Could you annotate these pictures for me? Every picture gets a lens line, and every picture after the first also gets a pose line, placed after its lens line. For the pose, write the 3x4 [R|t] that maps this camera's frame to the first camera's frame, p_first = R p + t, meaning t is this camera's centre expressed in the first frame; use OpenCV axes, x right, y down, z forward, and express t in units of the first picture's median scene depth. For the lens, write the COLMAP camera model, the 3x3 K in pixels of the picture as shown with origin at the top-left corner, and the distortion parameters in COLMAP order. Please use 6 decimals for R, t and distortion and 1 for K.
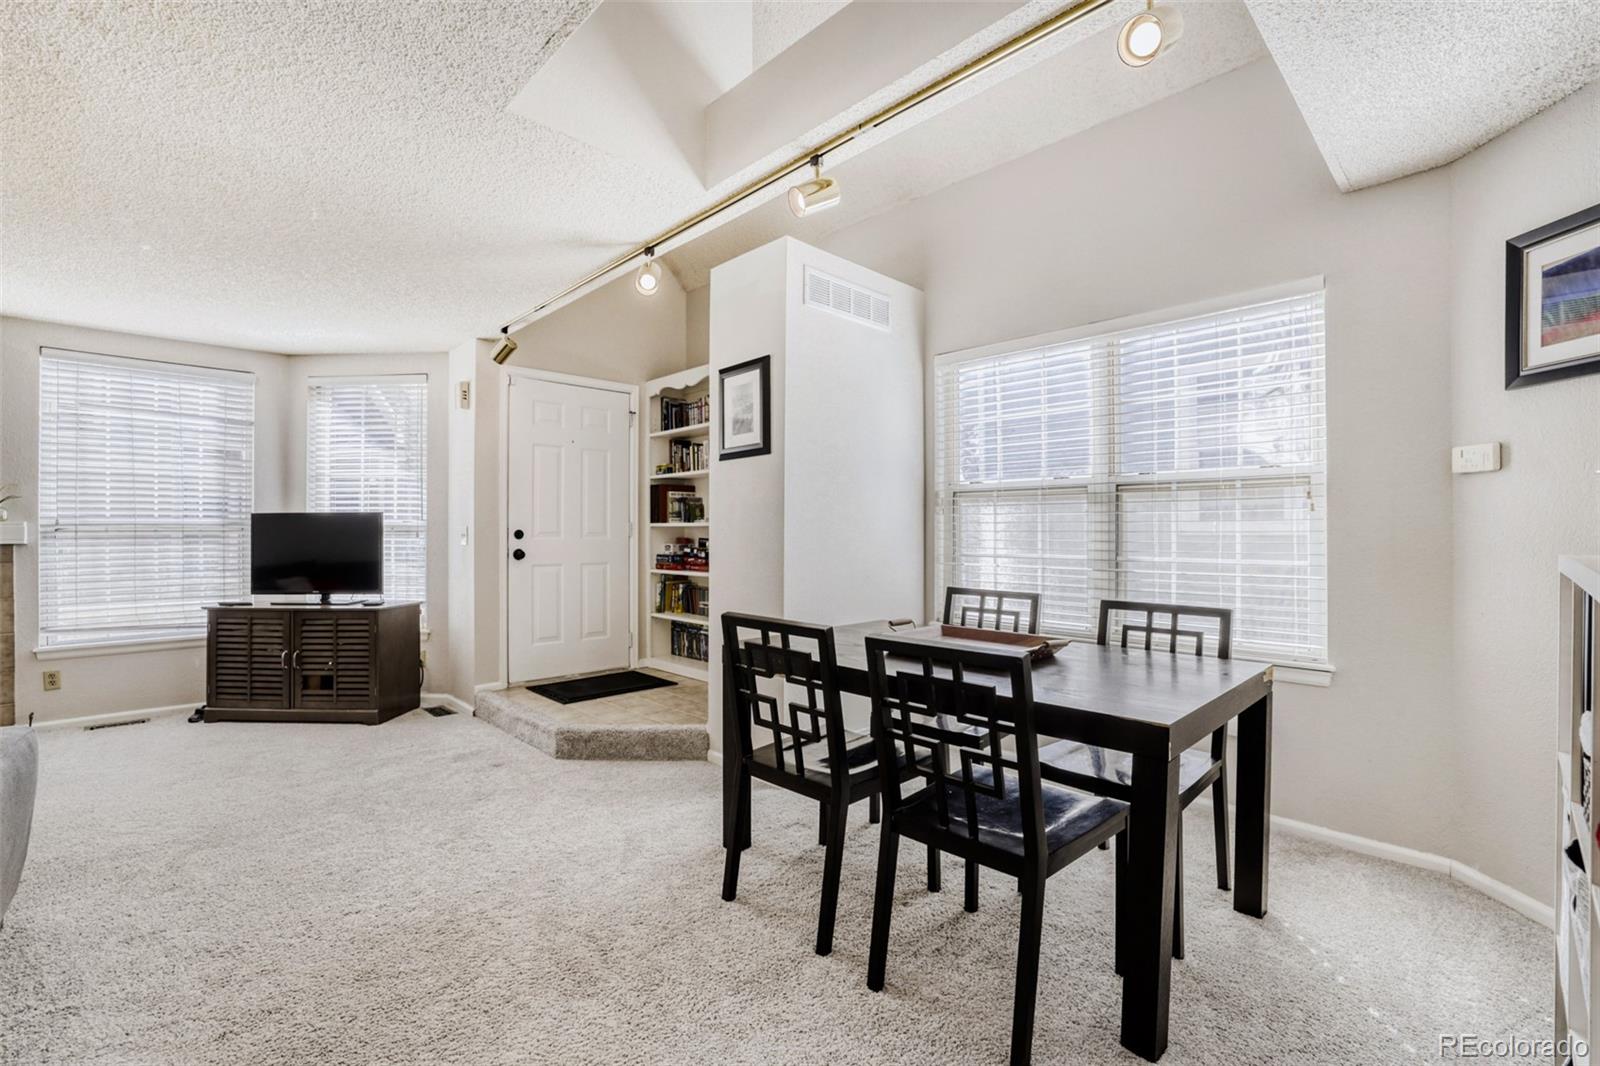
lens RADIAL K [[693.6, 0, 797.6], [0, 693.6, 535.4], [0, 0, 1]] dist [-0.012678, 0.000901]
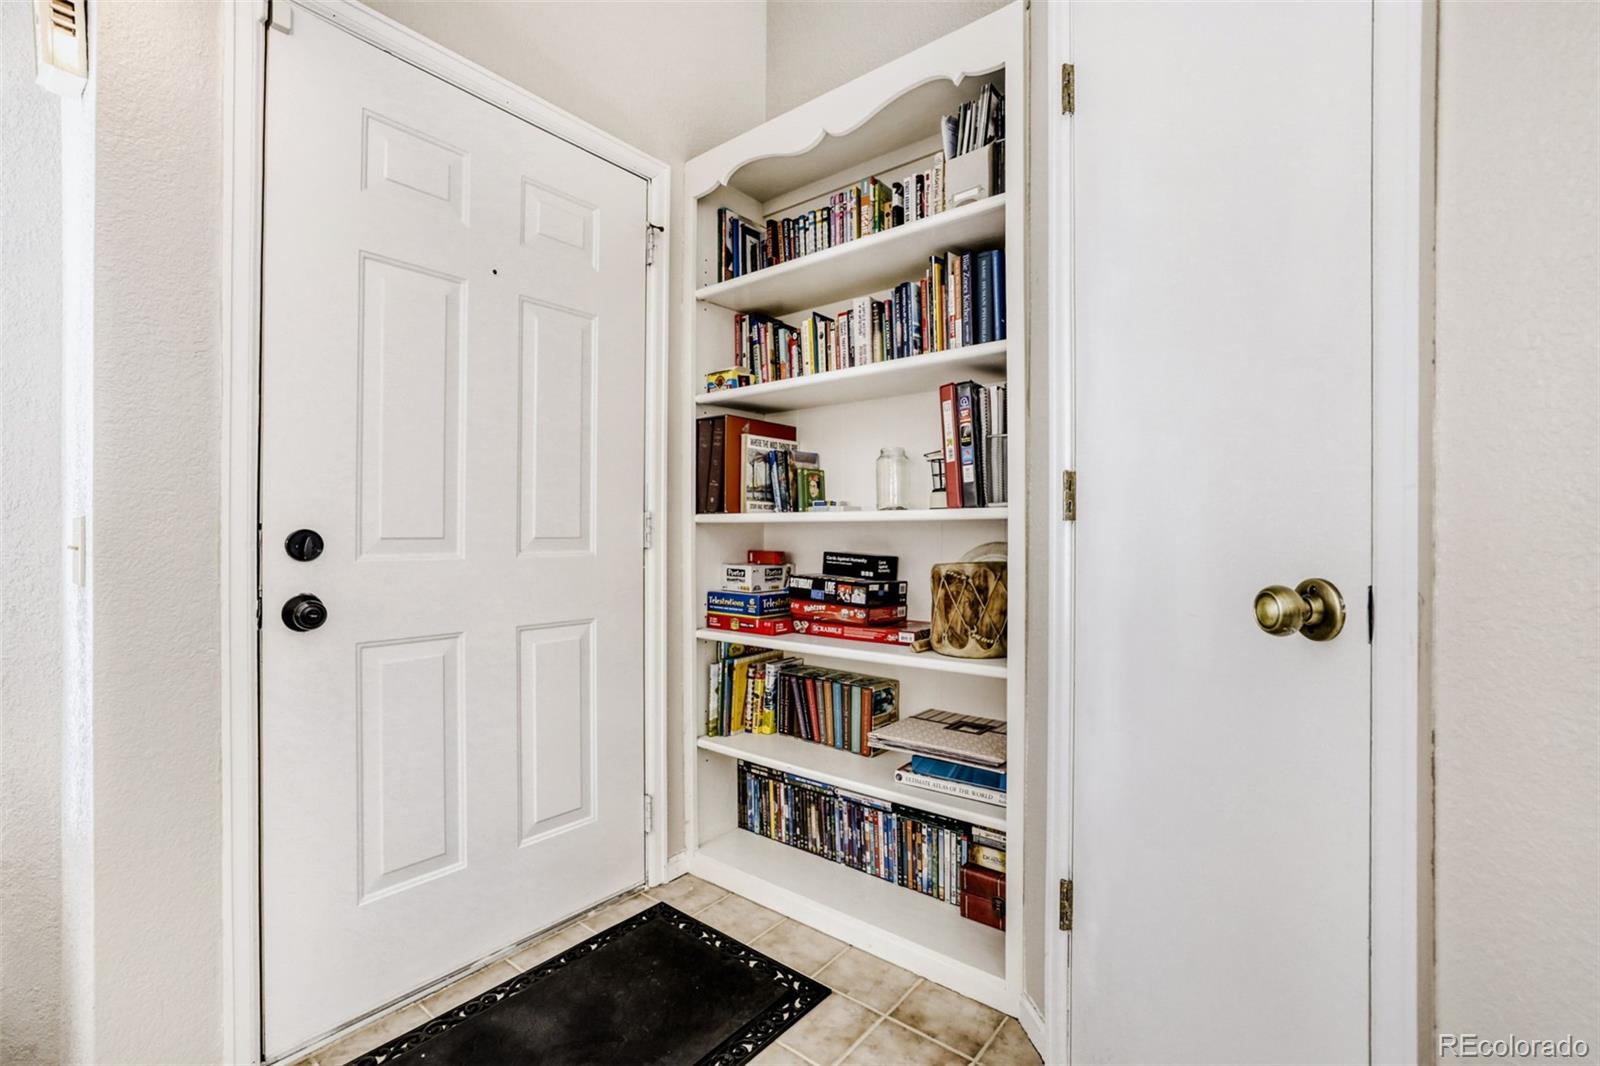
lens RADIAL K [[693.6, 0, 799.2], [0, 693.6, 538.8], [0, 0, 1]] dist [-0.012678, 0.000901]
pose [[0.994362, 0.000355, 0.106040, -0.221311], [-0.000378, 1.000000, 0.000201, -0.004067], [-0.106040, -0.000240, 0.994362, 0.675915]]
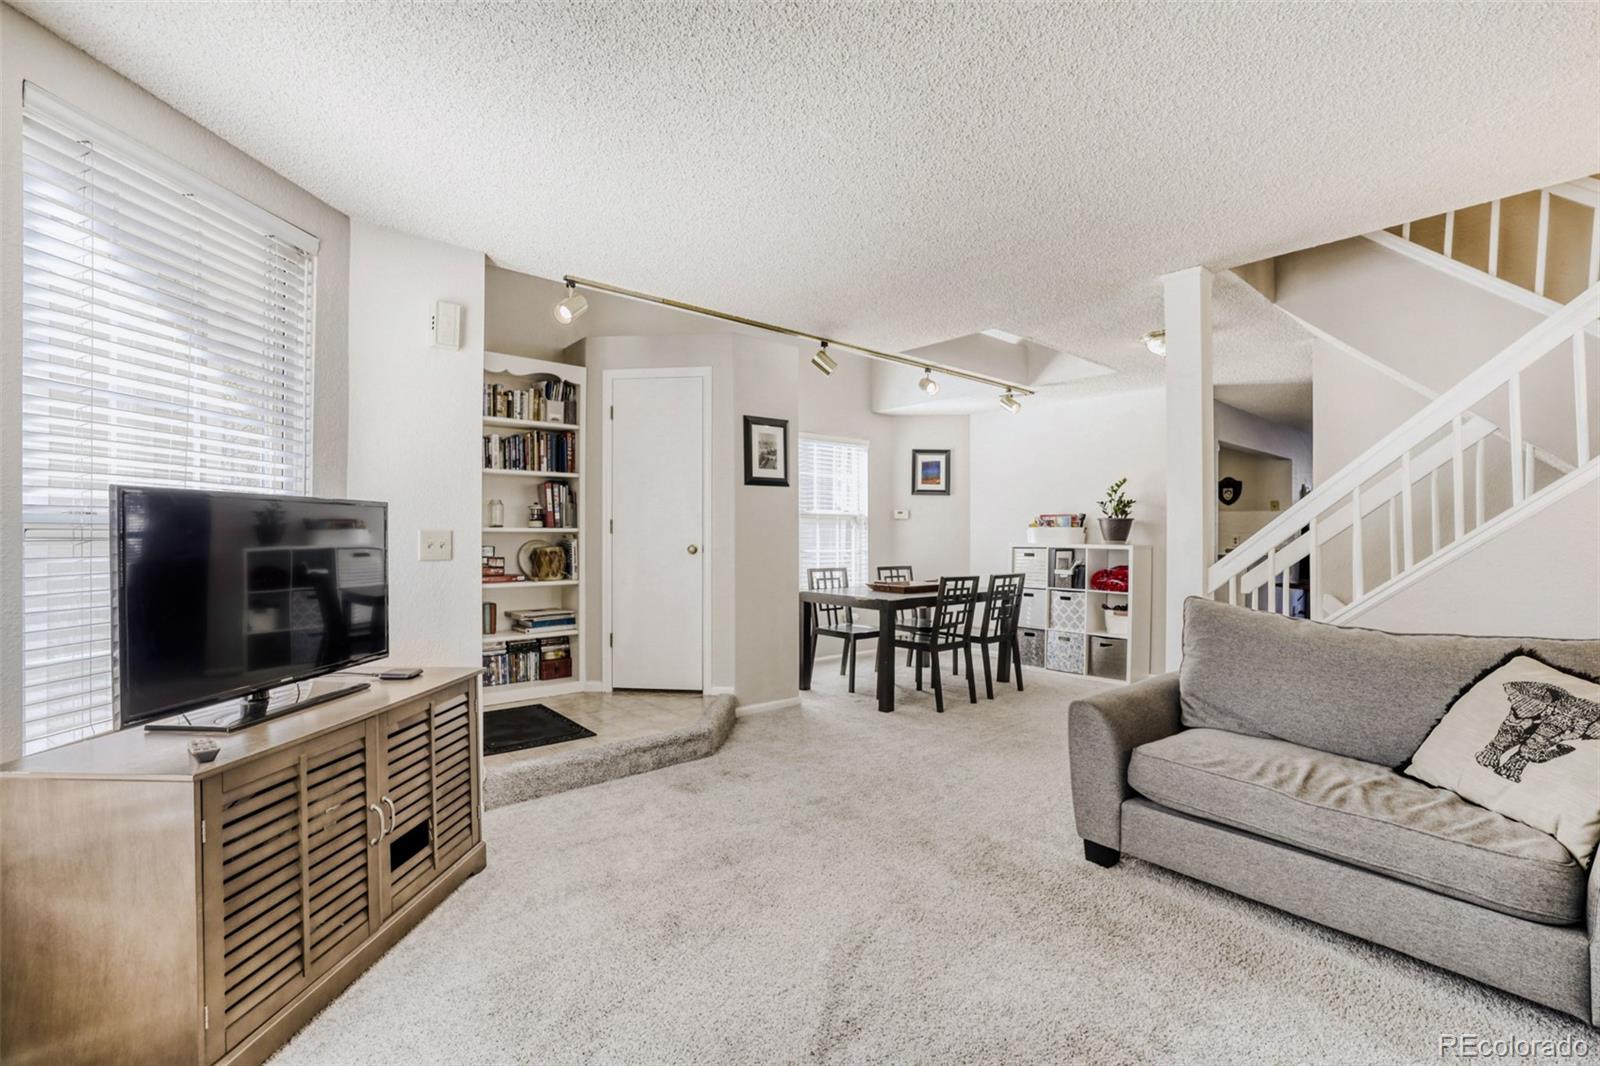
lens RADIAL K [[693.6, 0, 828.4], [0, 693.6, 529.4], [0, 0, 1]] dist [-0.012678, 0.000901]
pose [[0.025489, 0.008943, 0.999635, -1.054916], [0.001271, 0.999959, -0.008978, -0.007474], [-0.999674, 0.001499, 0.025476, 0.602612]]
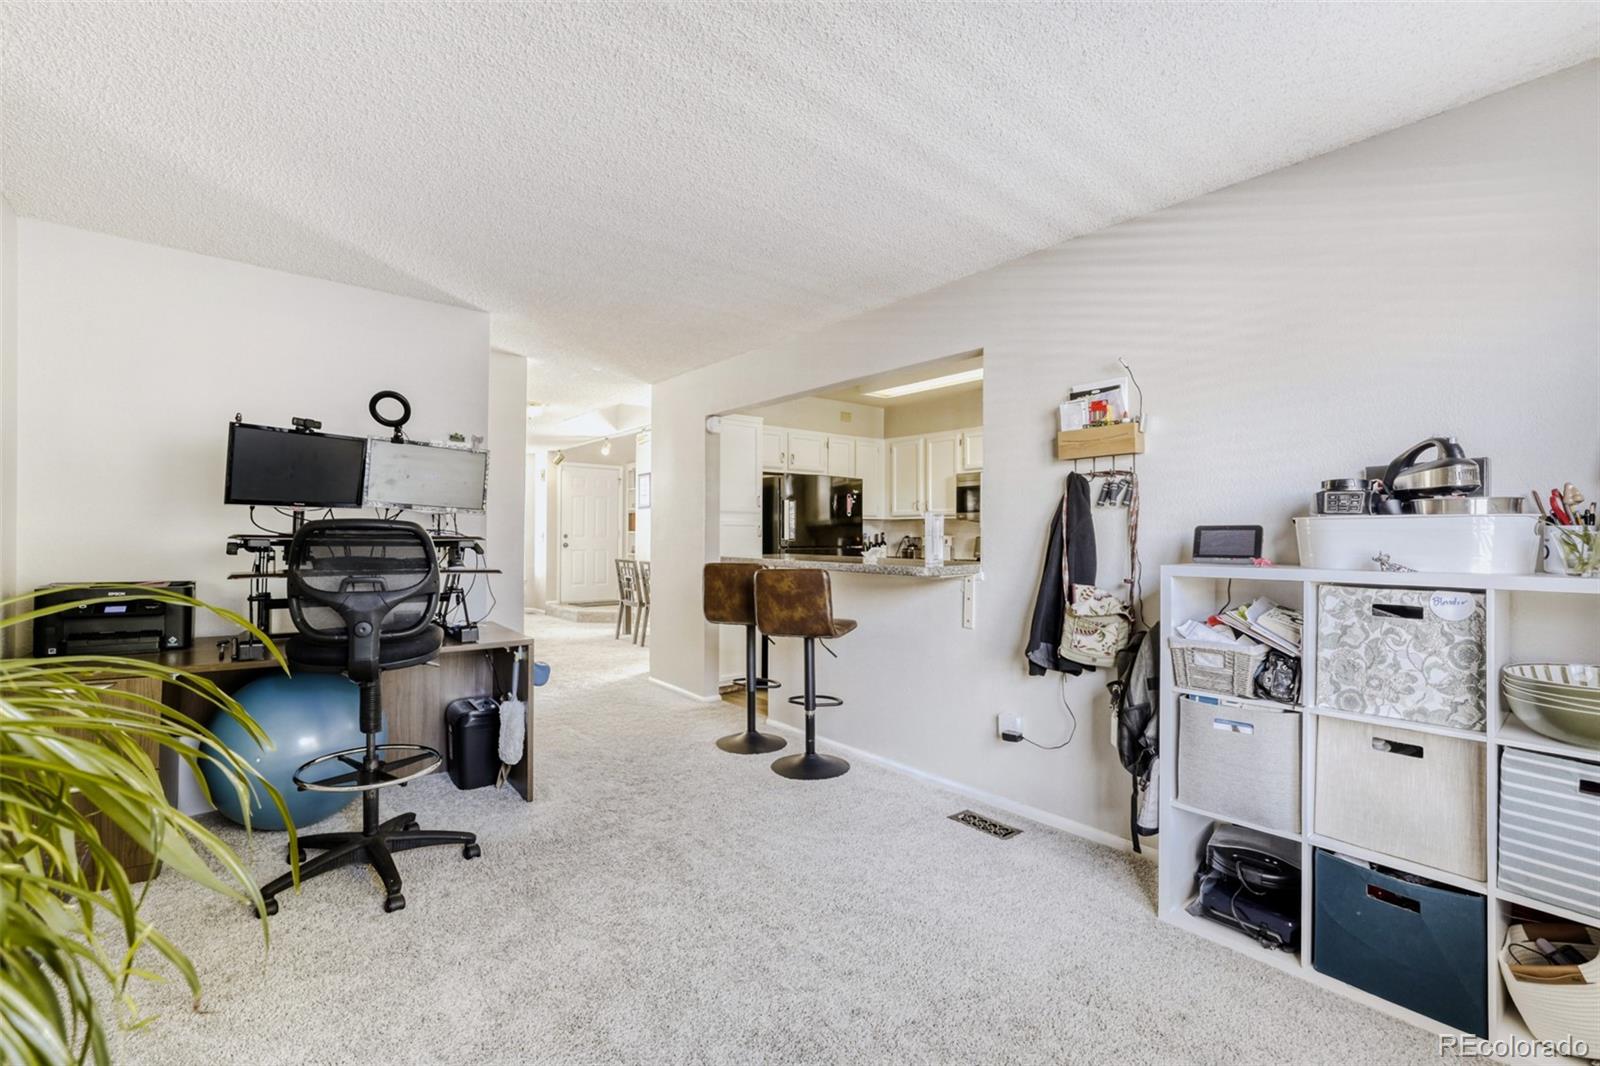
lens RADIAL K [[693.6, 0, 800.4], [0, 693.6, 531.1], [0, 0, 1]] dist [-0.012678, 0.000901]
pose [[0.996696, 0.004941, -0.081066, 0.544031], [-0.005317, 0.999976, -0.004421, -0.011998], [0.081042, 0.004837, 0.996699, -1.192330]]
